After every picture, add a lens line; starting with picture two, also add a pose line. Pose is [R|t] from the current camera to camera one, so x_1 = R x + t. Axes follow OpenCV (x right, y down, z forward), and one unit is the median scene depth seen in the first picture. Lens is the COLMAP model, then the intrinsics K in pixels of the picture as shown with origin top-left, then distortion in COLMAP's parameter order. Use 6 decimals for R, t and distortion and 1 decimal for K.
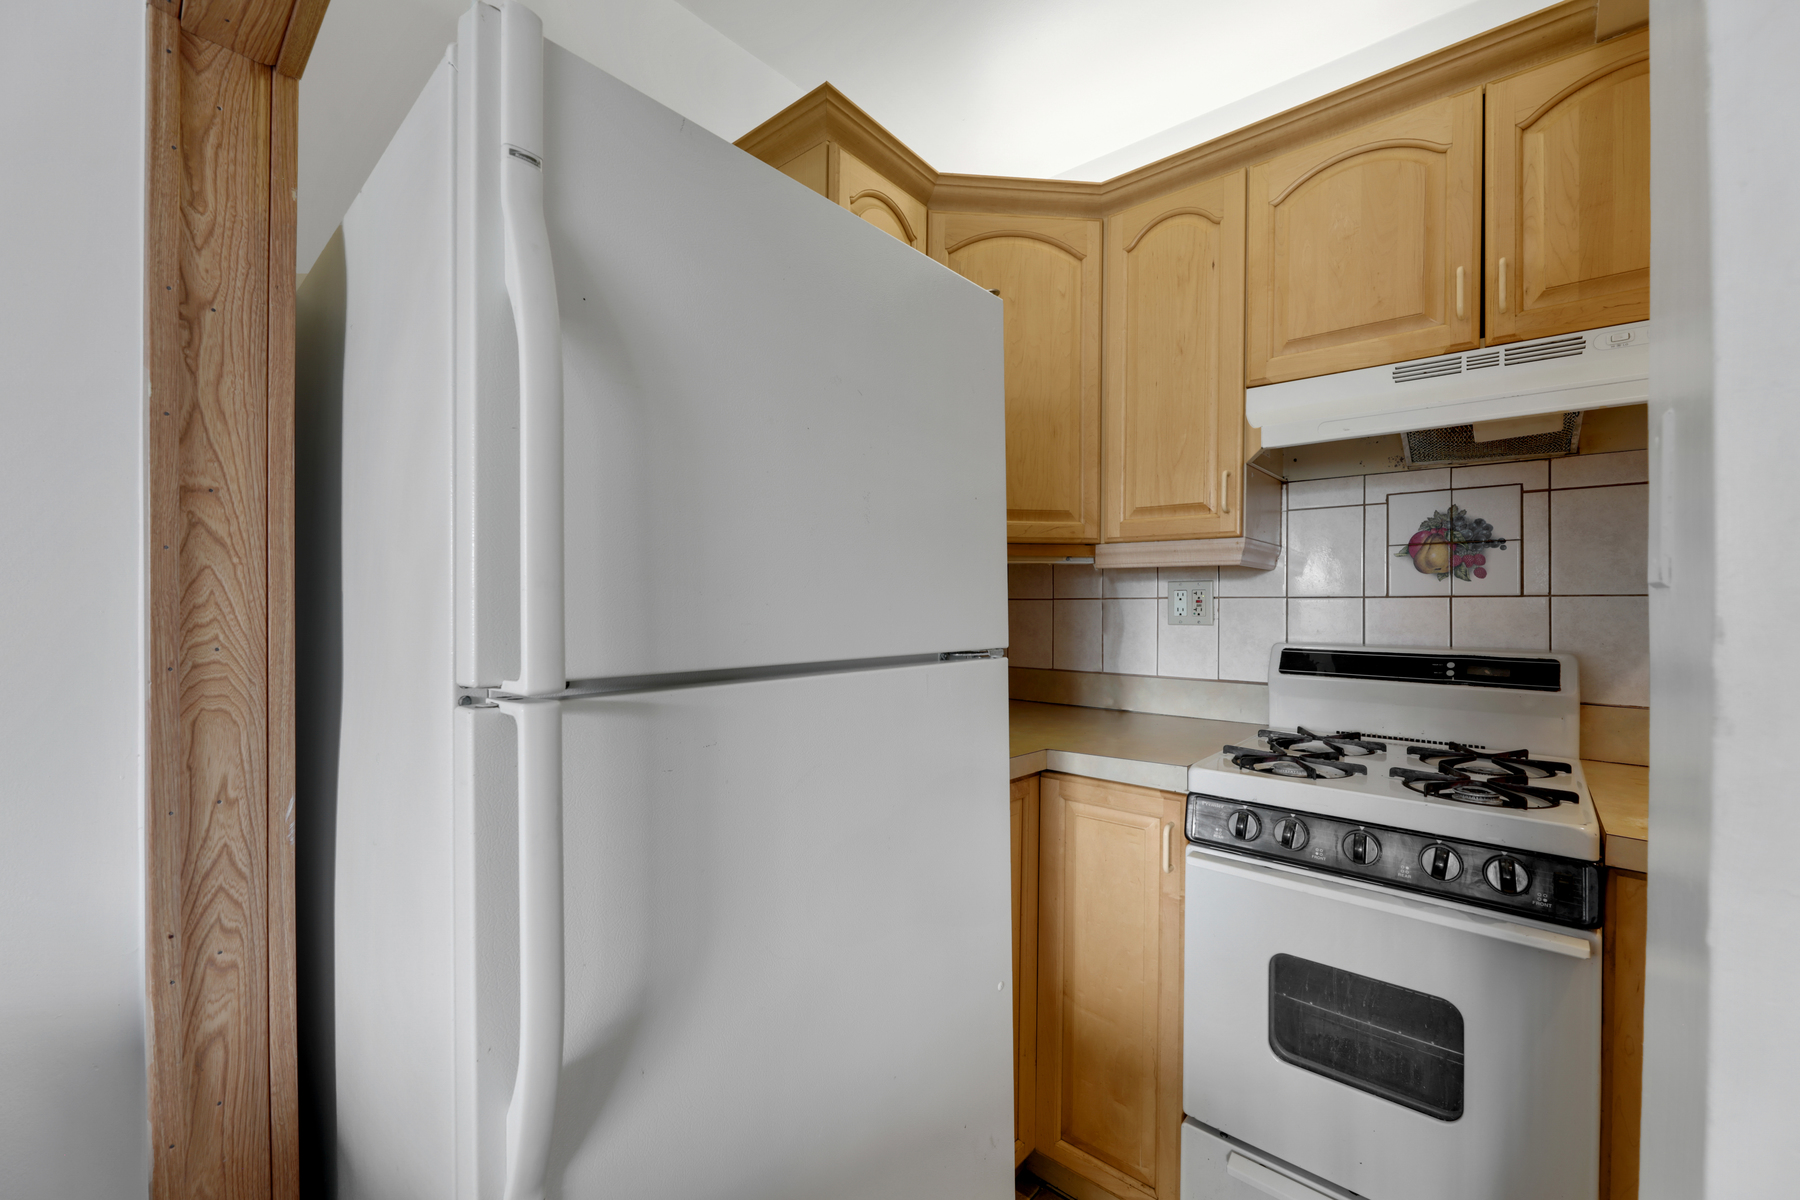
lens RADIAL K [[737.9, 0, 896.3], [0, 737.9, 605.1], [0, 0, 1]] dist [-0.001072, -0.000617]
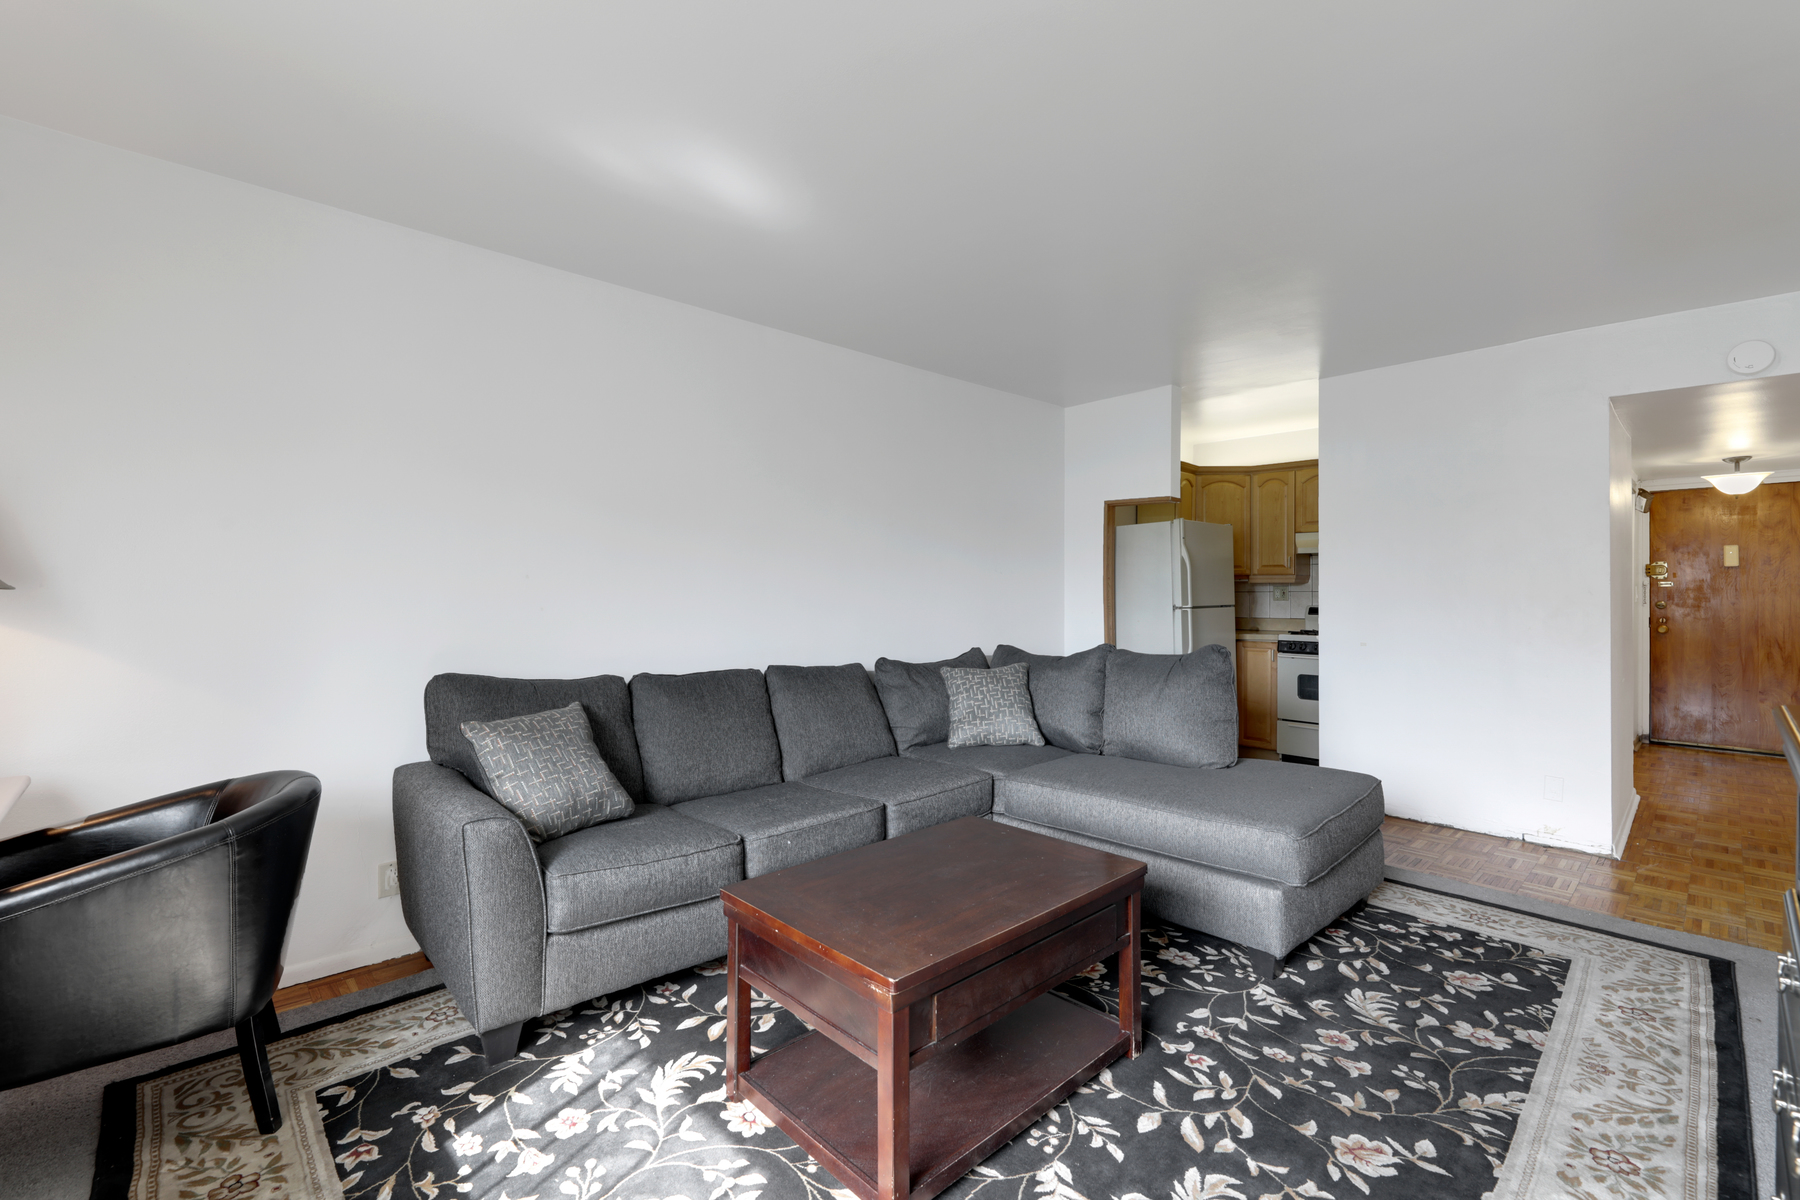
lens RADIAL K [[768.3, 0, 905.6], [0, 768.3, 592.7], [0, 0, 1]] dist [0.016386, -0.006213]
pose [[0.995448, -0.008019, -0.094966, -1.033429], [0.008119, 0.999967, 0.000661, -0.026355], [0.094958, -0.001429, 0.995480, -2.846440]]
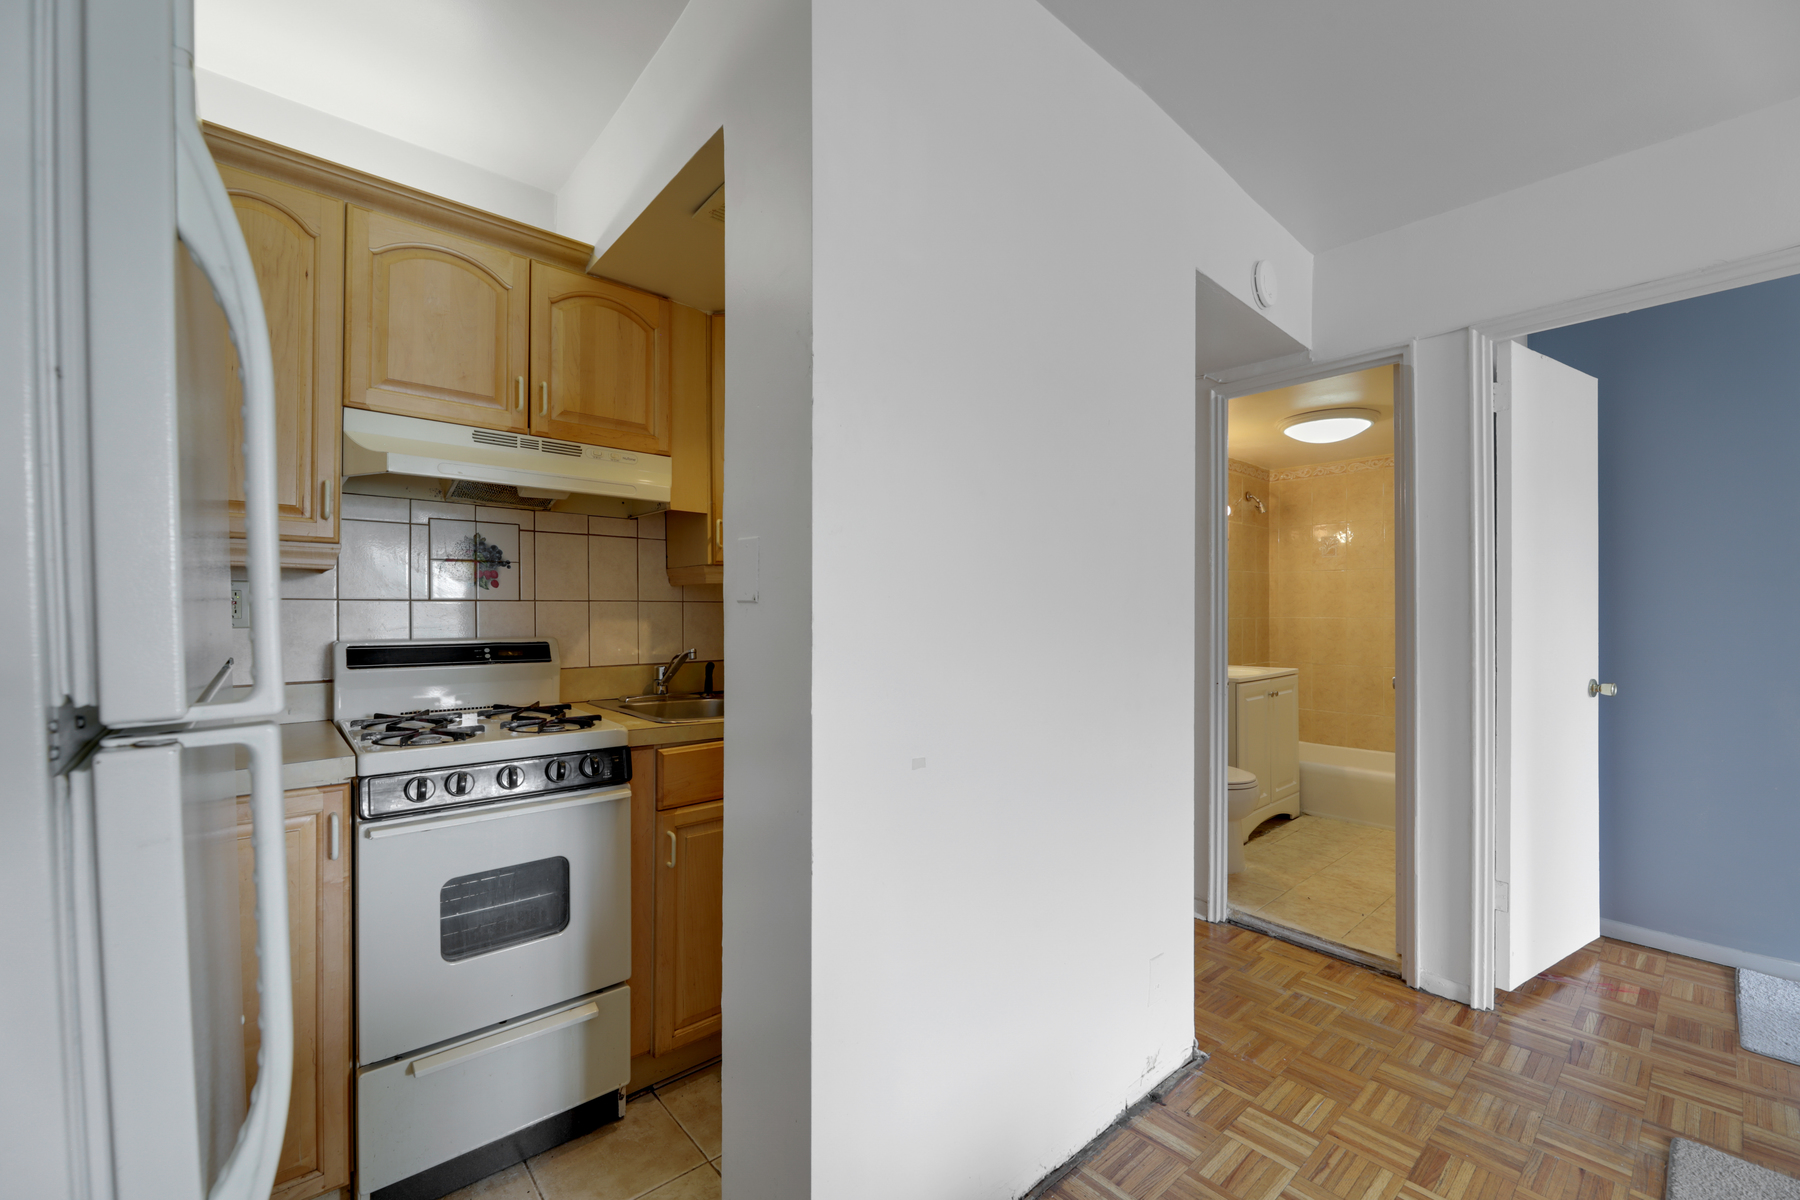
lens RADIAL K [[718.8, 0, 903.6], [0, 718.8, 612.1], [0, 0, 1]] dist [0.000844, -0.000113]
pose [[0.134406, -0.007313, 0.990899, -0.464286], [-0.003390, 0.999964, 0.007839, -0.003390], [-0.990921, -0.004412, 0.134376, 0.043376]]
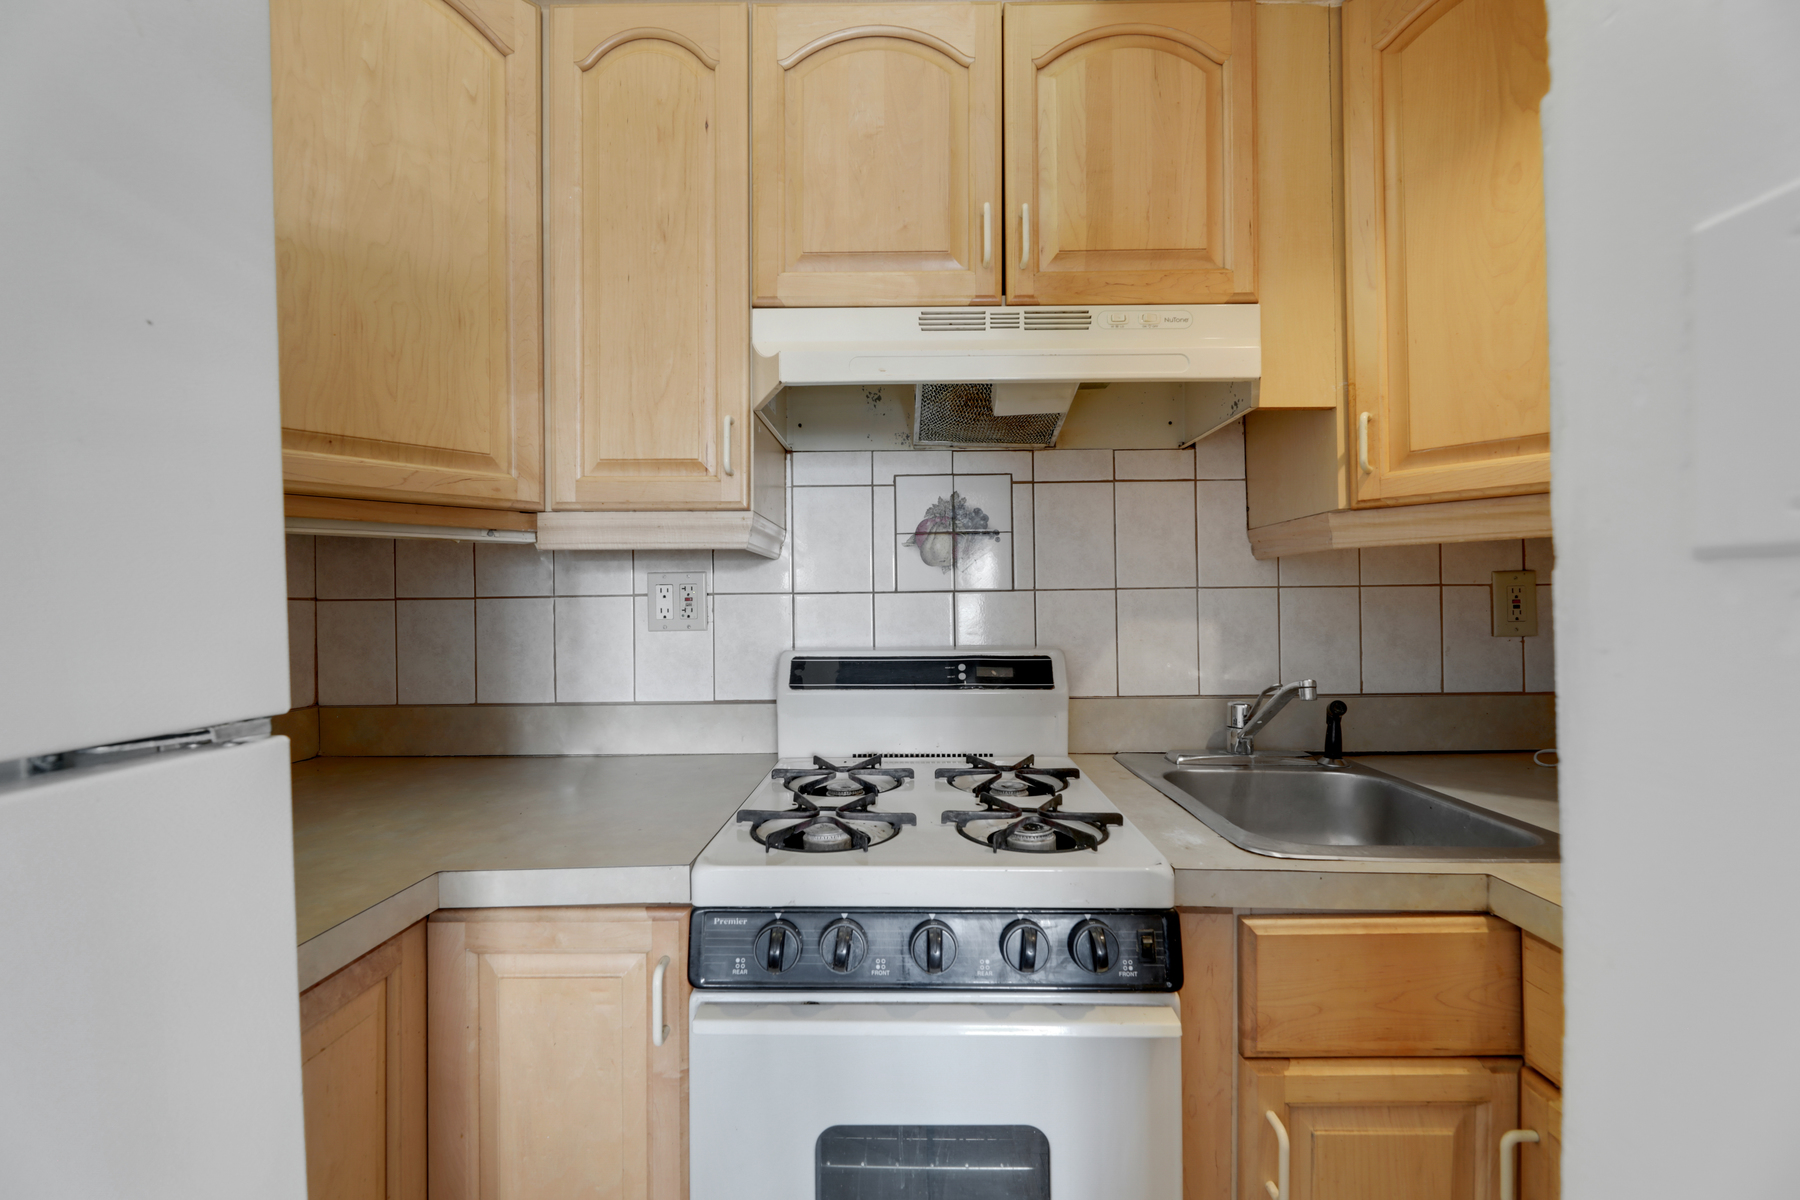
lens RADIAL K [[737.9, 0, 896.3], [0, 737.9, 605.1], [0, 0, 1]] dist [-0.001072, -0.000617]
pose [[0.772065, -0.013701, 0.635395, 0.115941], [0.012248, 0.999903, 0.006678, -0.001621], [-0.635425, 0.002627, 0.772158, 0.345339]]
